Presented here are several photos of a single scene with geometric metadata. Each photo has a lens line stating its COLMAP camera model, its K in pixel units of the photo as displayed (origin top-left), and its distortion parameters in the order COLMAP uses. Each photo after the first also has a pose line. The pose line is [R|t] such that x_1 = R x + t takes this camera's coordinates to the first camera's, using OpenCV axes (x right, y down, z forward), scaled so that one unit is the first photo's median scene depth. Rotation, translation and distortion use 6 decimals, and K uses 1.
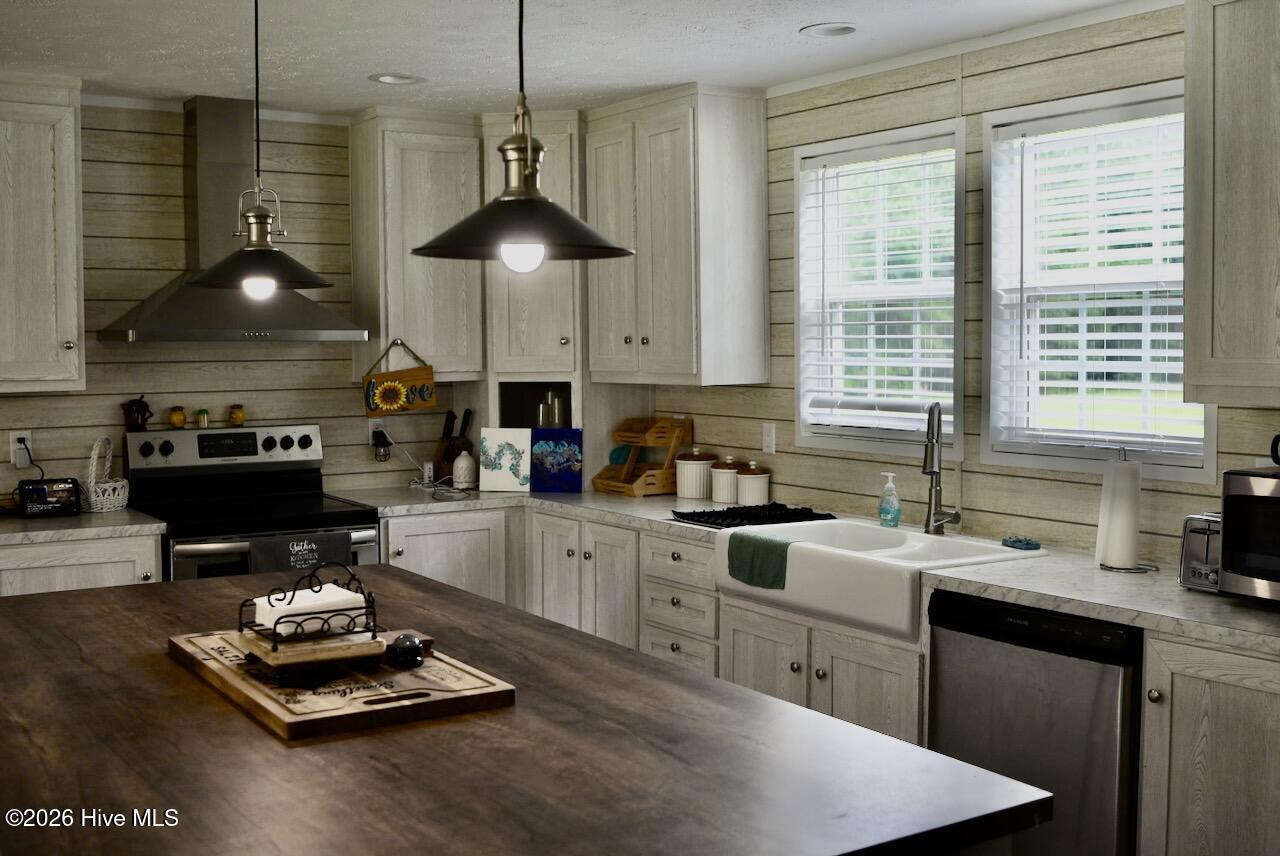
lens RADIAL K [[1353.3, 0, 643.4], [0, 1353.3, 430.6], [0, 0, 1]] dist [-0.074021, 0.000000]
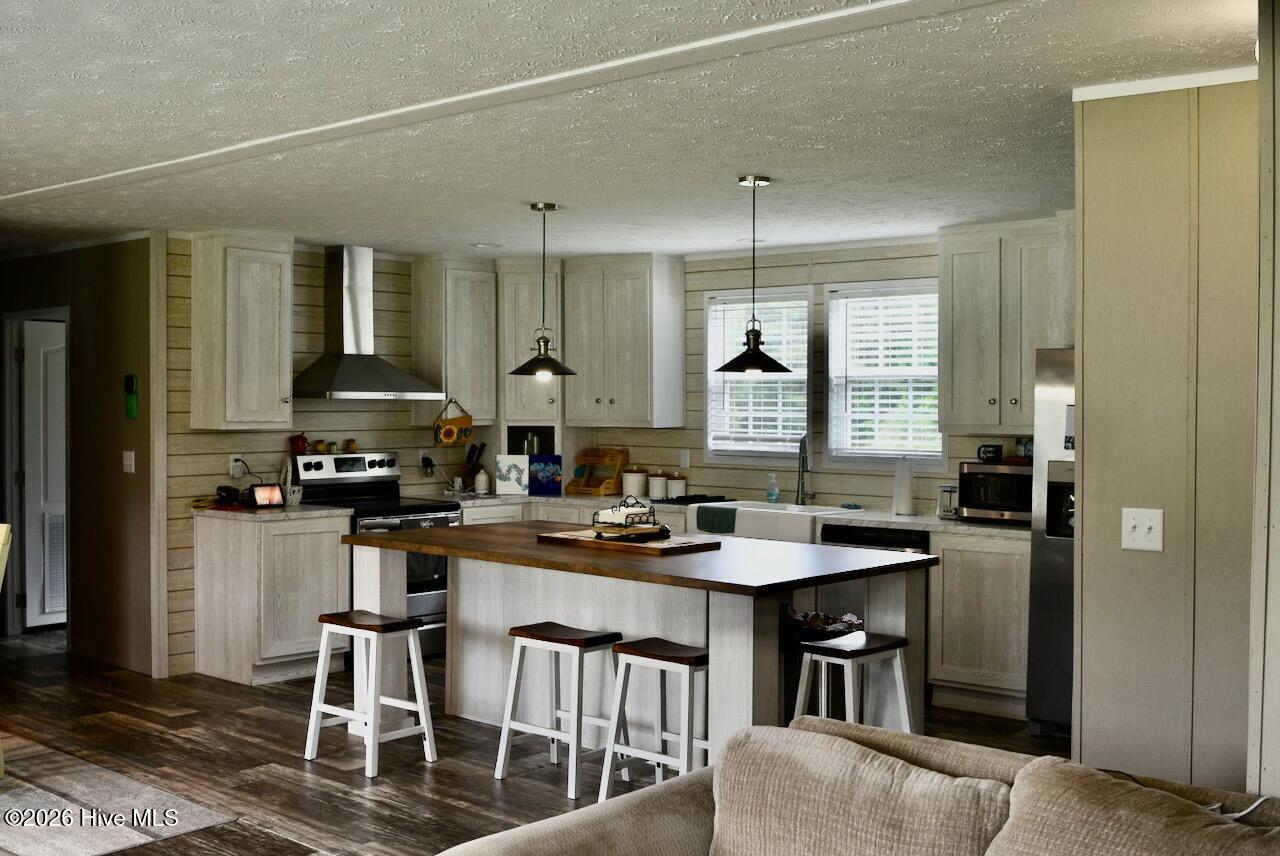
lens RADIAL K [[1353.3, 0, 639.6], [0, 1353.3, 435.5], [0, 0, 1]] dist [-0.074021, 0.000000]
pose [[0.964903, 0.002697, 0.262591, -0.420510], [0.007561, 0.999247, -0.038044, 0.041573], [-0.262496, 0.038694, 0.964157, -0.647554]]
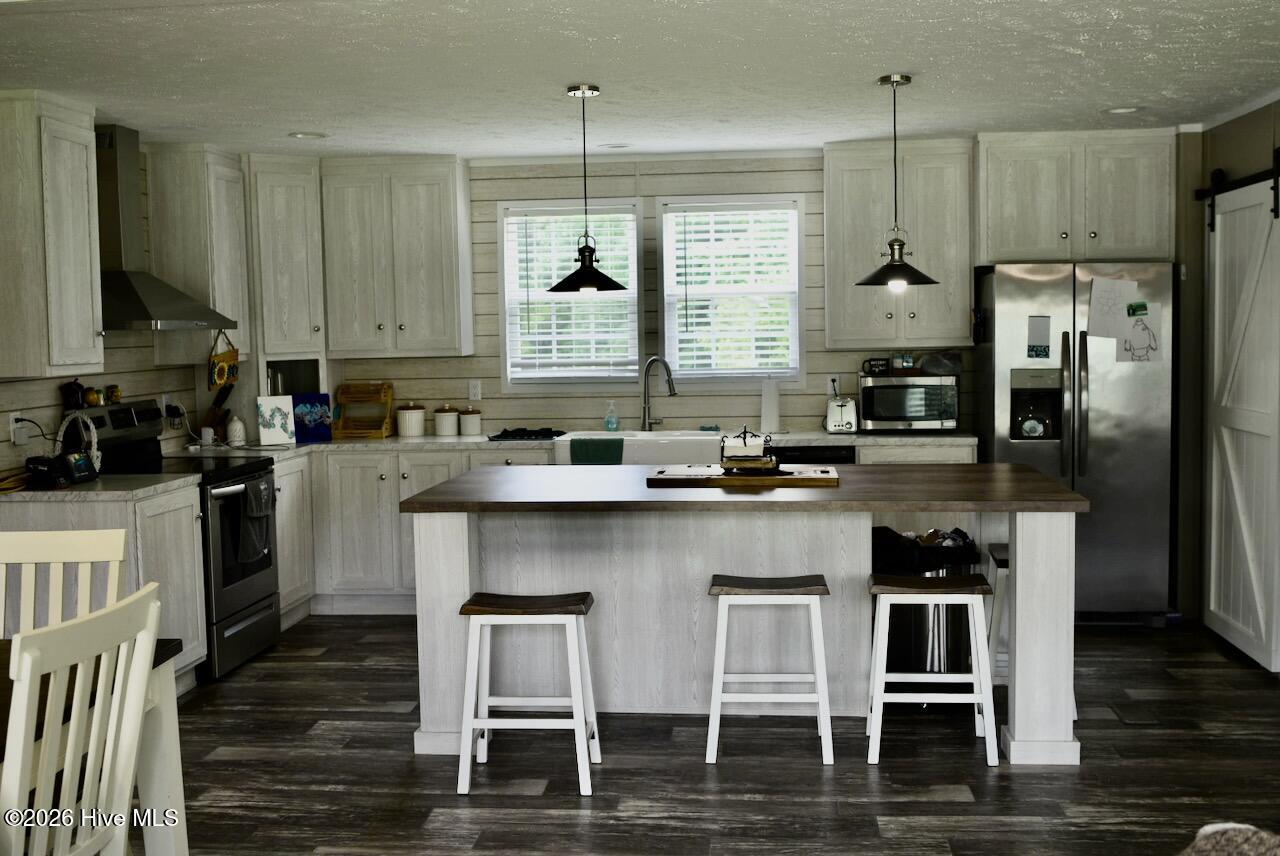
lens RADIAL K [[1353.3, 0, 631.8], [0, 1353.3, 427.3], [0, 0, 1]] dist [-0.074021, 0.000000]
pose [[0.639240, -0.065198, 0.766238, -0.983083], [0.065791, 0.997383, 0.029978, 0.013496], [-0.766187, 0.031248, 0.641857, -0.110101]]
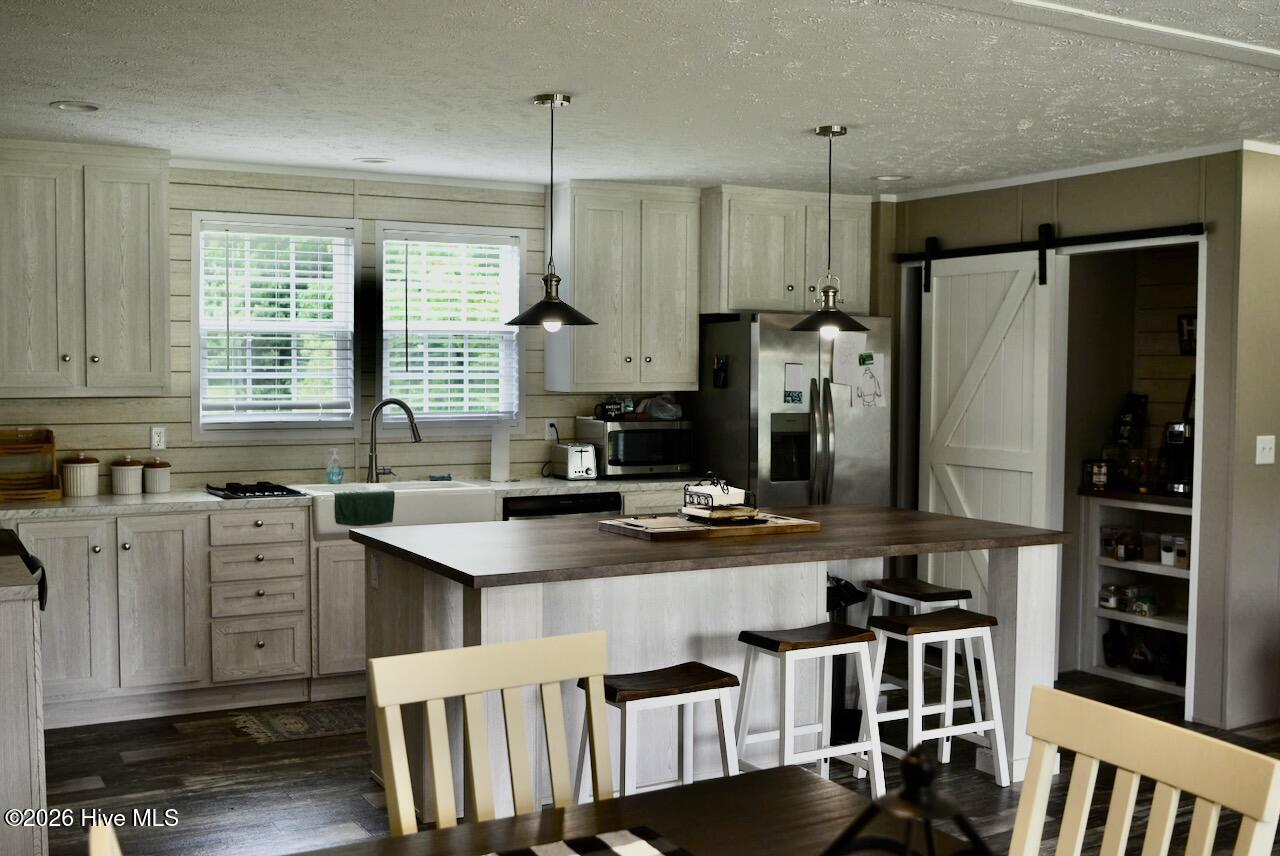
lens RADIAL K [[1353.3, 0, 636.5], [0, 1353.3, 429.8], [0, 0, 1]] dist [-0.074021, 0.000000]
pose [[0.089105, -0.043247, 0.995083, -1.120369], [0.058584, 0.997555, 0.038108, -0.023644], [-0.994298, 0.054900, 0.091421, 0.460772]]
